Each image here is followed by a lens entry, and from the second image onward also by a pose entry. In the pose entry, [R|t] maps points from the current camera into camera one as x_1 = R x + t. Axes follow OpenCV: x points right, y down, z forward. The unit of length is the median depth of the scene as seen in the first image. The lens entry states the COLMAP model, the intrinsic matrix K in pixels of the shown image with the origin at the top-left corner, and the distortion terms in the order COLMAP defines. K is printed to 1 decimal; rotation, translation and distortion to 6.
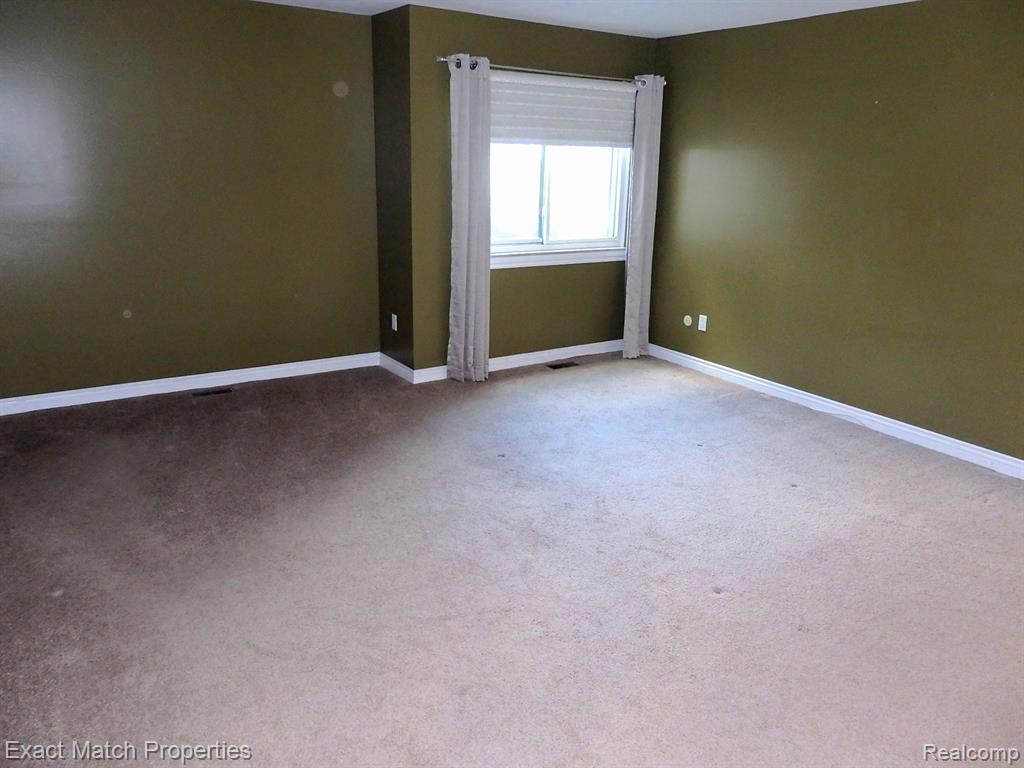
lens RADIAL K [[759.4, 0, 512.0], [0, 759.4, 384.0], [0, 0, 1]] dist [0.000706, 0.004140]
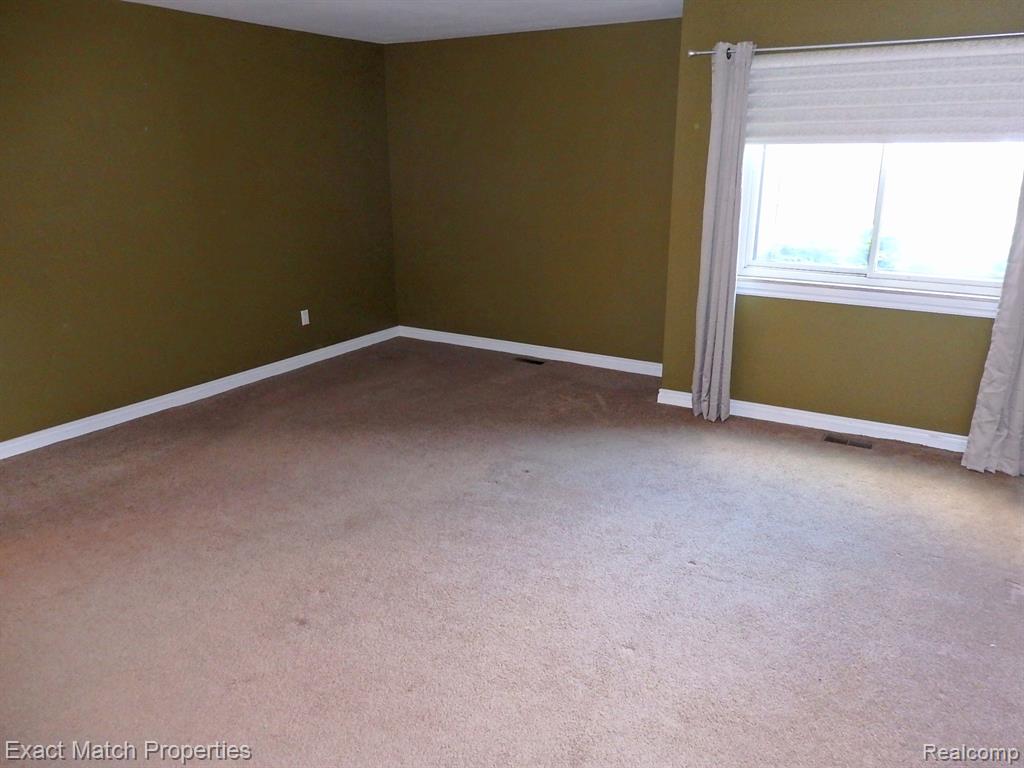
lens RADIAL K [[759.4, 0, 512.0], [0, 759.4, 384.0], [0, 0, 1]] dist [0.000706, 0.004140]
pose [[0.422788, 0.236040, -0.874949, 0.606135], [-0.253215, 0.957798, 0.136034, -0.103152], [0.870134, 0.164036, 0.464715, 0.394968]]
